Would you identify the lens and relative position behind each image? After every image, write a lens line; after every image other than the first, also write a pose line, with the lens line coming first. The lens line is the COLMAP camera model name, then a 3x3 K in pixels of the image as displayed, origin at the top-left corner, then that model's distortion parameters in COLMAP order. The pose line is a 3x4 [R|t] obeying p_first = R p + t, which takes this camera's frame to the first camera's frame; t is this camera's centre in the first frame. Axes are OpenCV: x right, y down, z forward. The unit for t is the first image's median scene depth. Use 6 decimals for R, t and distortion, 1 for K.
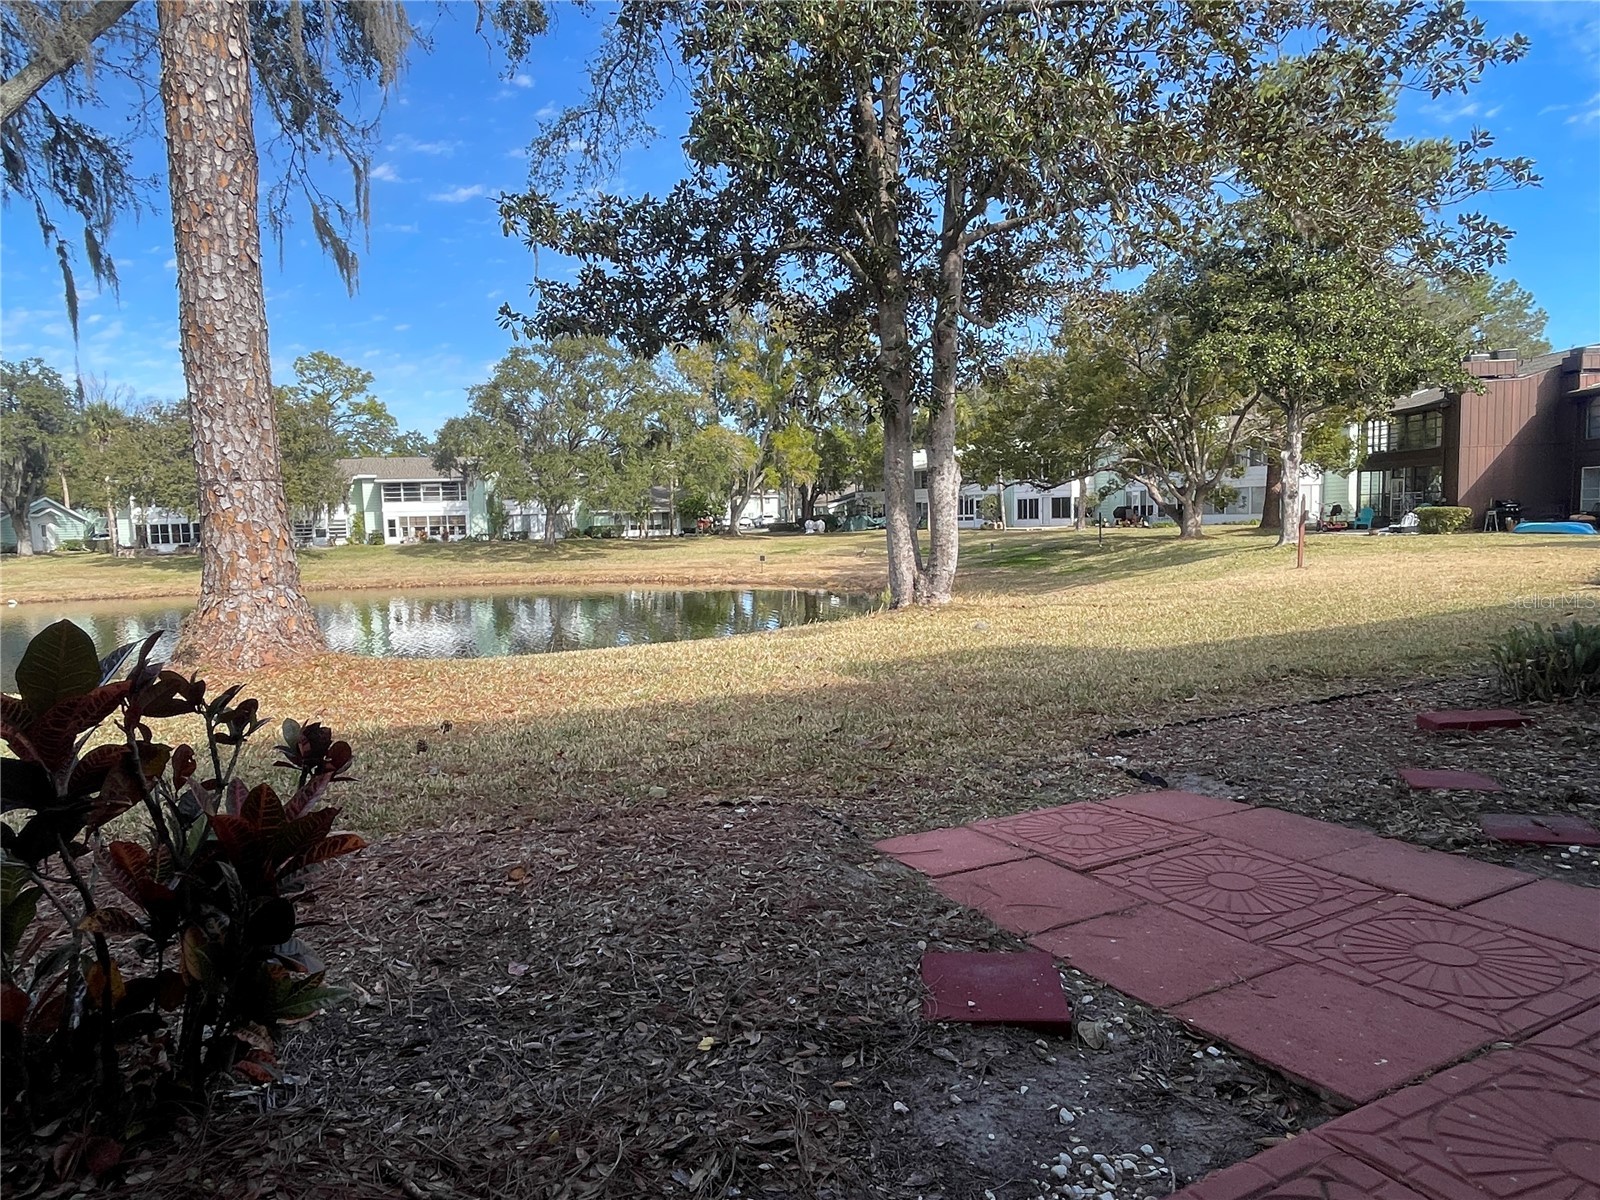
lens RADIAL K [[1012.8, 0, 793.1], [0, 1012.8, 603.5], [0, 0, 1]] dist [-0.001290, 0.001822]
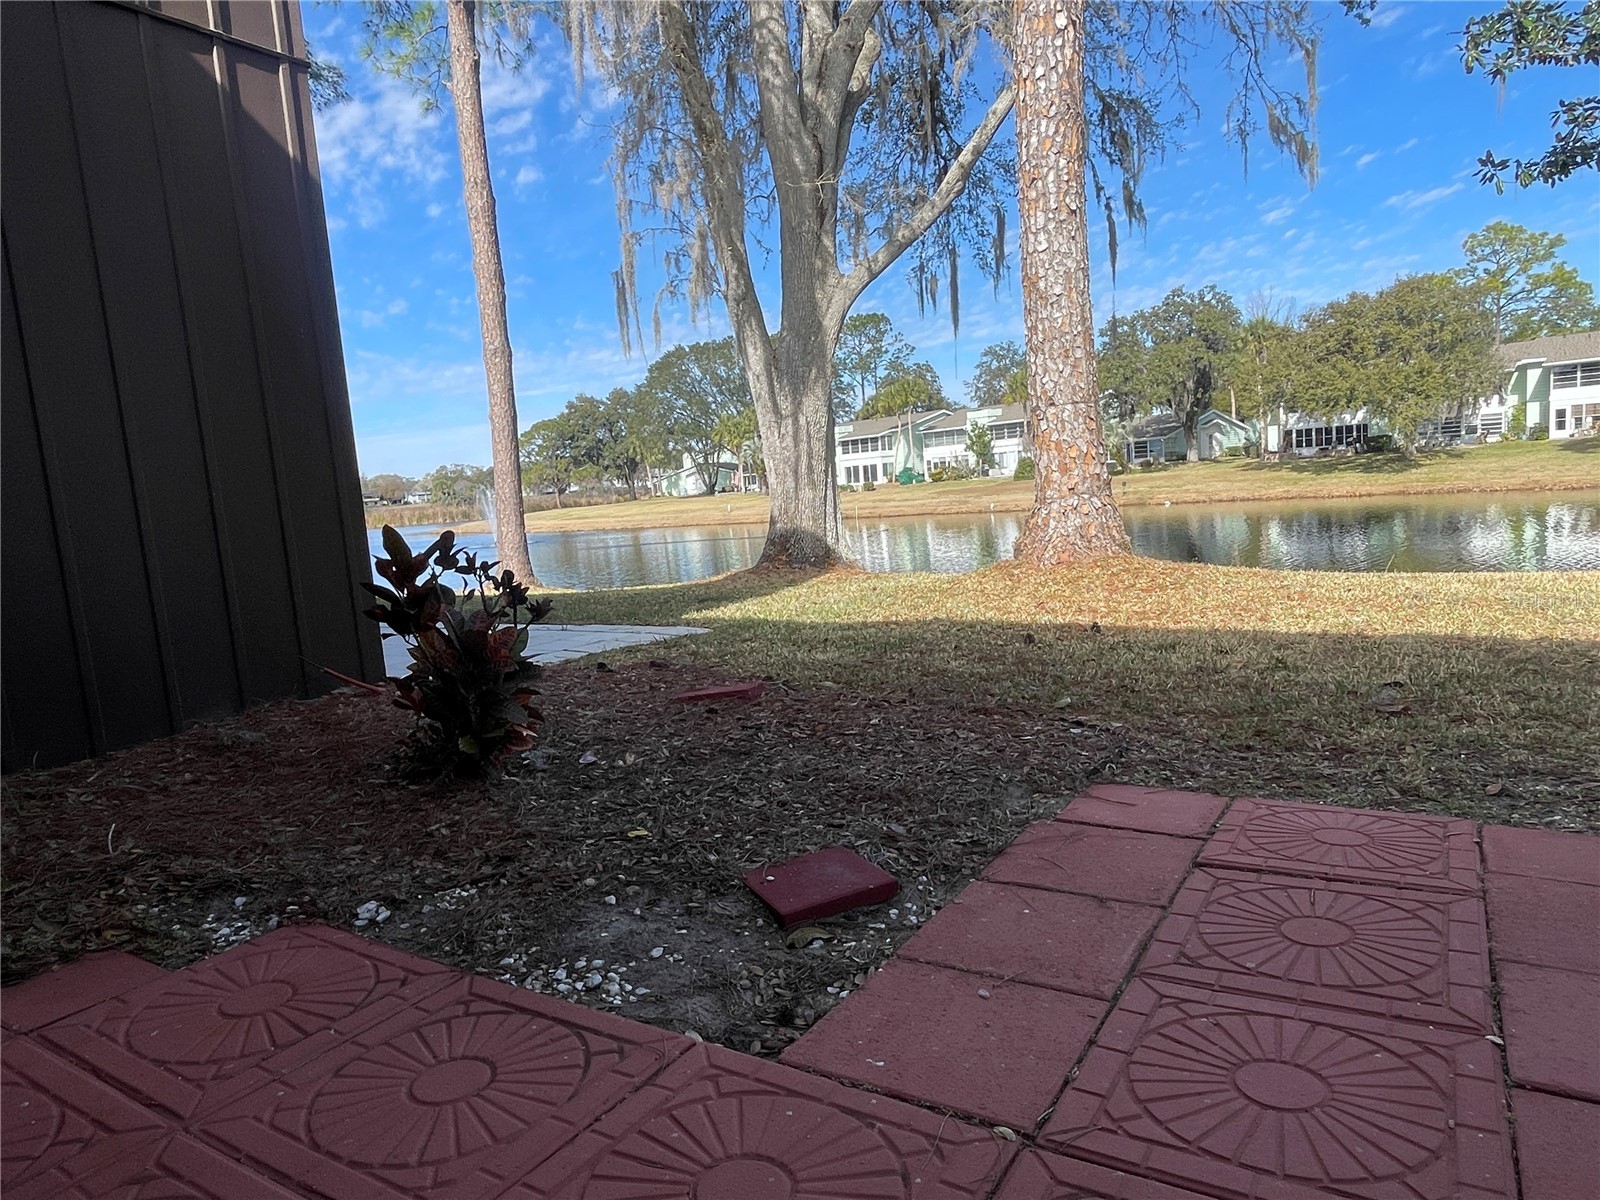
lens RADIAL K [[1012.8, 0, 793.1], [0, 1012.8, 603.5], [0, 0, 1]] dist [-0.001290, 0.001822]
pose [[0.522498, 0.094884, -0.847344, 0.311951], [-0.013130, 0.994566, 0.103274, -0.009889], [0.852539, -0.042835, 0.520905, 0.121014]]
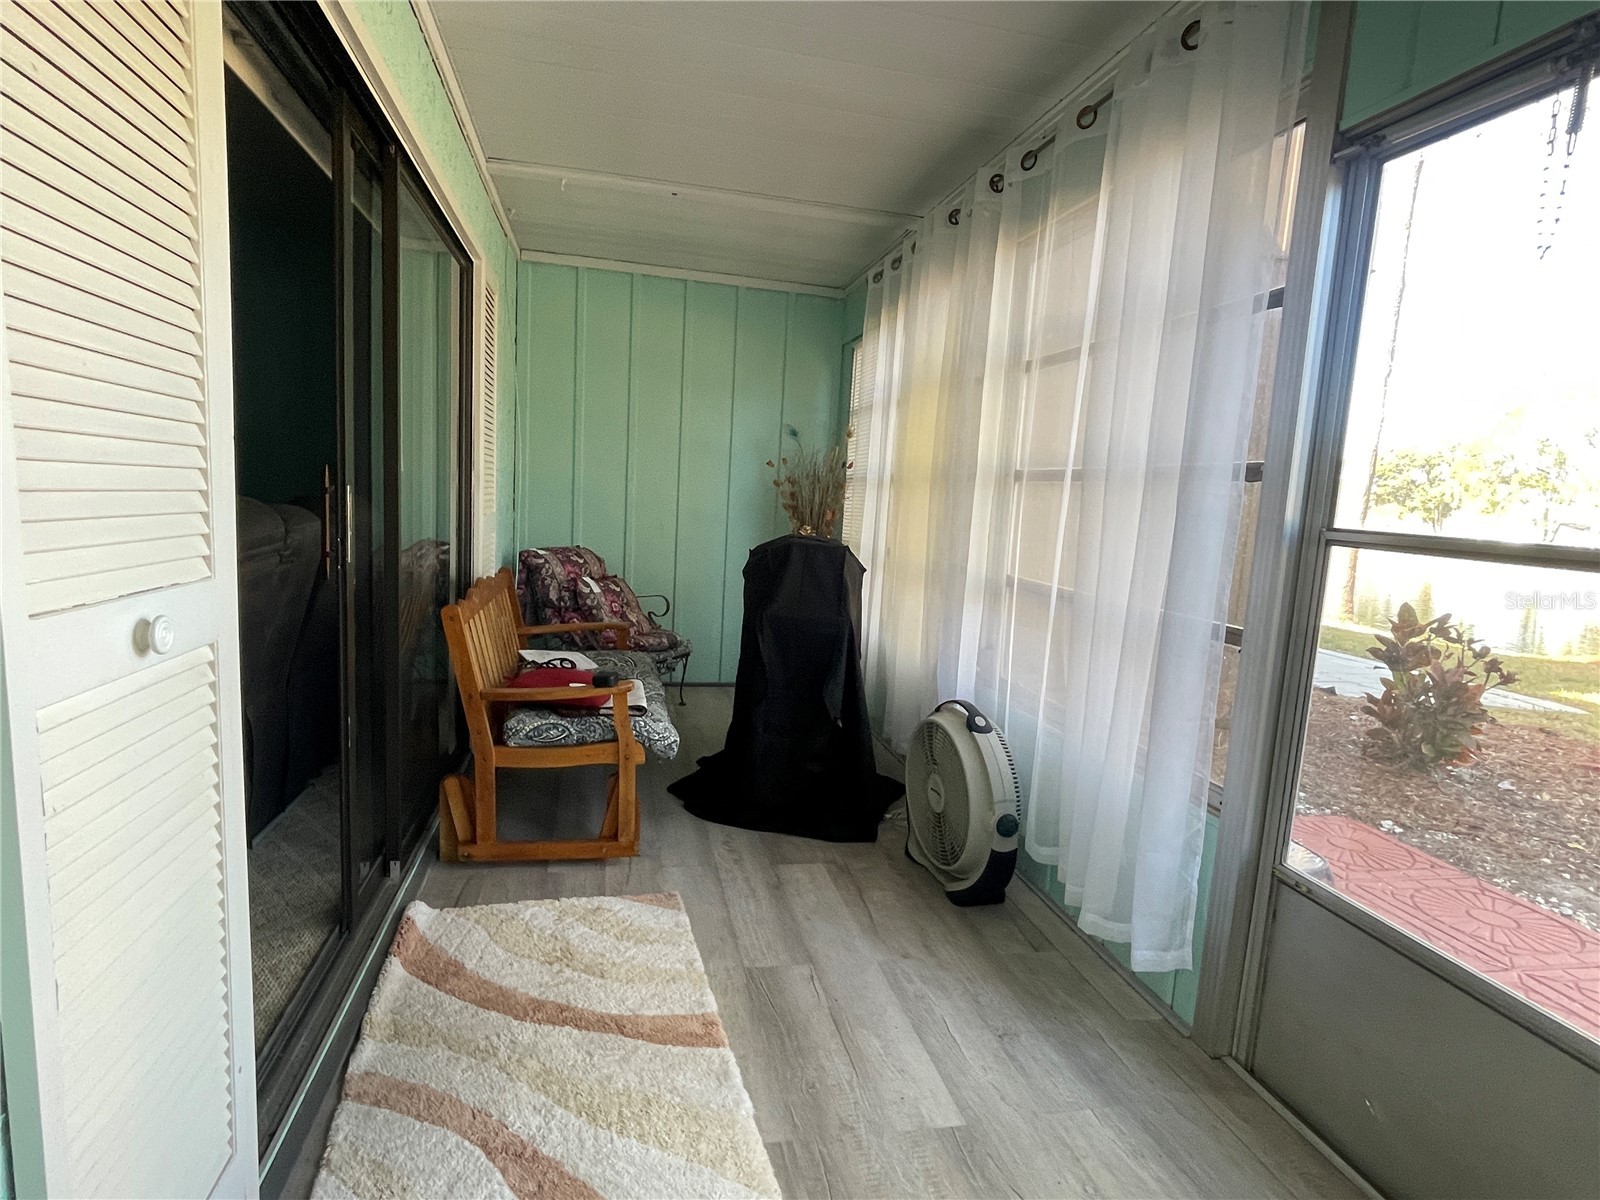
lens RADIAL K [[858.7, 0, 800.0], [0, 858.7, 600.0], [0, 0, 1]] dist [-0.000180, 0.000490]
pose [[-0.242281, 0.132408, -0.961128, 0.511428], [-0.135722, 0.976277, 0.168708, -0.040088], [0.960666, 0.171321, -0.218563, -0.065092]]
